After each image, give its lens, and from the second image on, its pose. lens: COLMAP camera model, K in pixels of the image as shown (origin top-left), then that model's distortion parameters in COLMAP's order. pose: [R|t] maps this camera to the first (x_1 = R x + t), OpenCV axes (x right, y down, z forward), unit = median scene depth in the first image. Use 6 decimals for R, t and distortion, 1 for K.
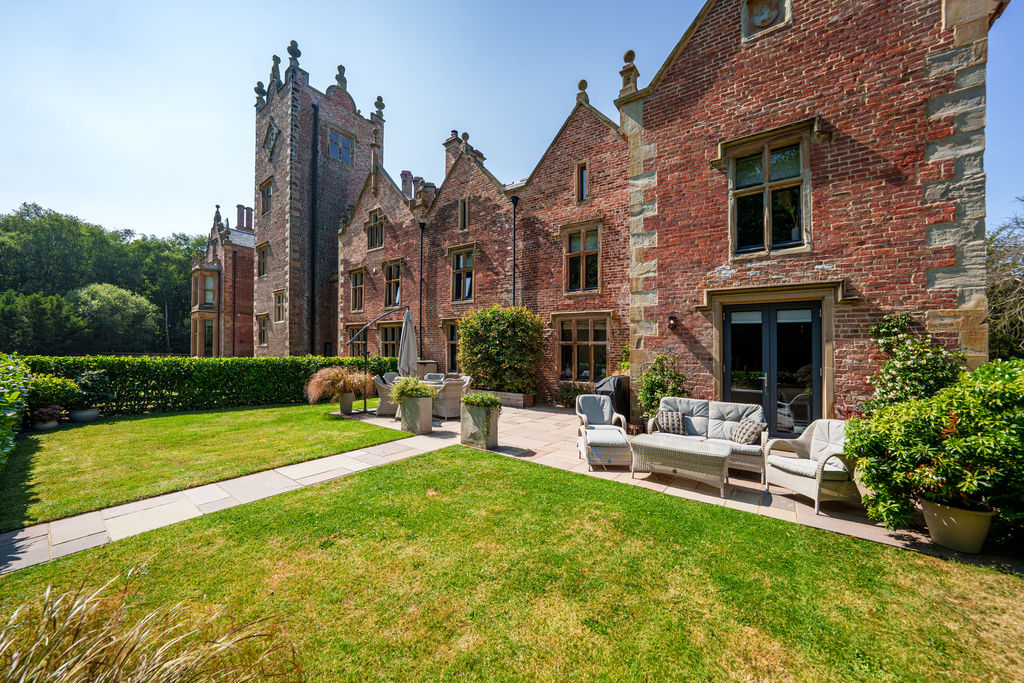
lens RADIAL K [[383.8, 0, 510.0], [0, 383.8, 367.8], [0, 0, 1]] dist [-0.026822, 0.007101]
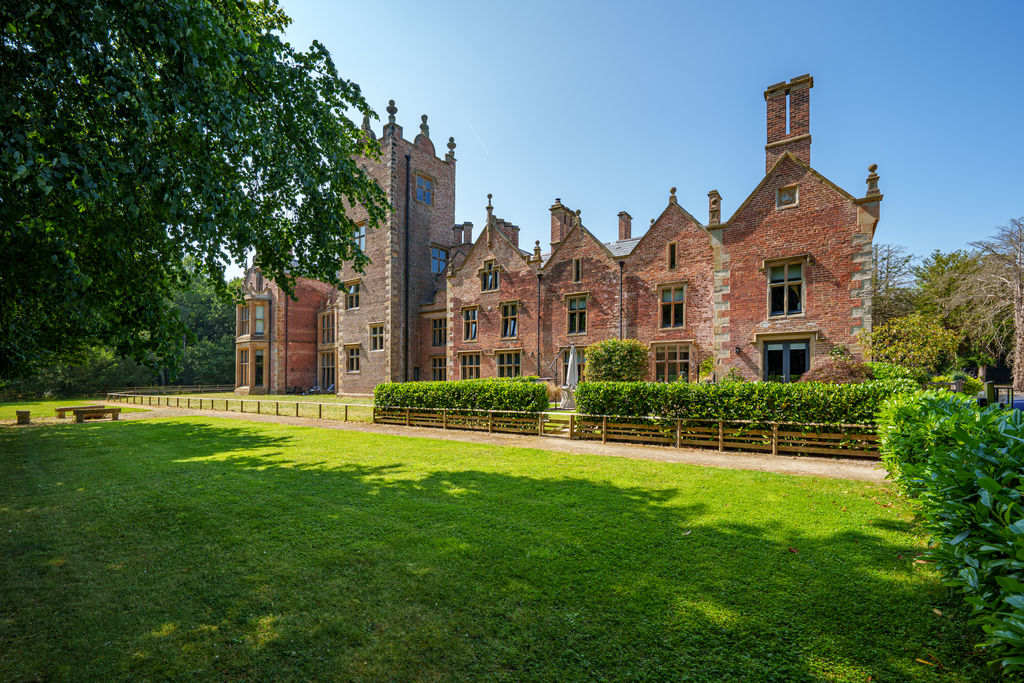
lens RADIAL K [[500.4, 0, 496.7], [0, 500.4, 437.4], [0, 0, 1]] dist [-0.003800, 0.000079]
pose [[0.997984, -0.049266, 0.040014, -0.608434], [0.045121, 0.994103, 0.098604, 0.010048], [-0.044636, -0.096600, 0.994322, -1.001063]]
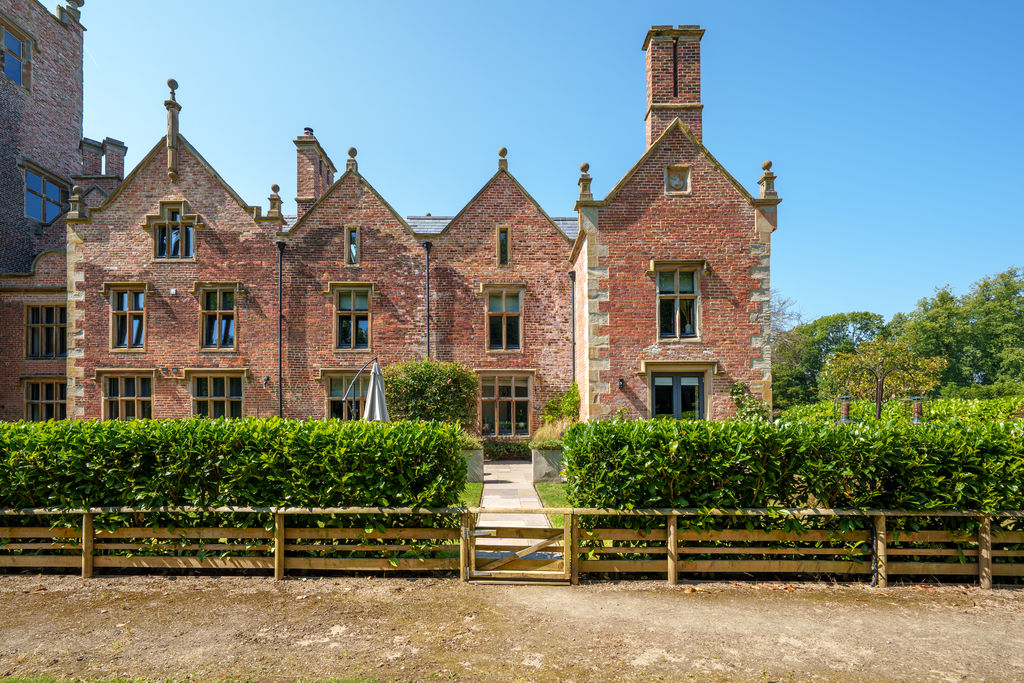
lens RADIAL K [[514.4, 0, 510.0], [0, 514.4, 446.1], [0, 0, 1]] dist [-0.000478, 0.000926]
pose [[0.782791, -0.059480, 0.619436, -0.681983], [0.042541, 0.998208, 0.042091, 0.006527], [-0.620829, -0.006597, 0.783918, -0.124951]]
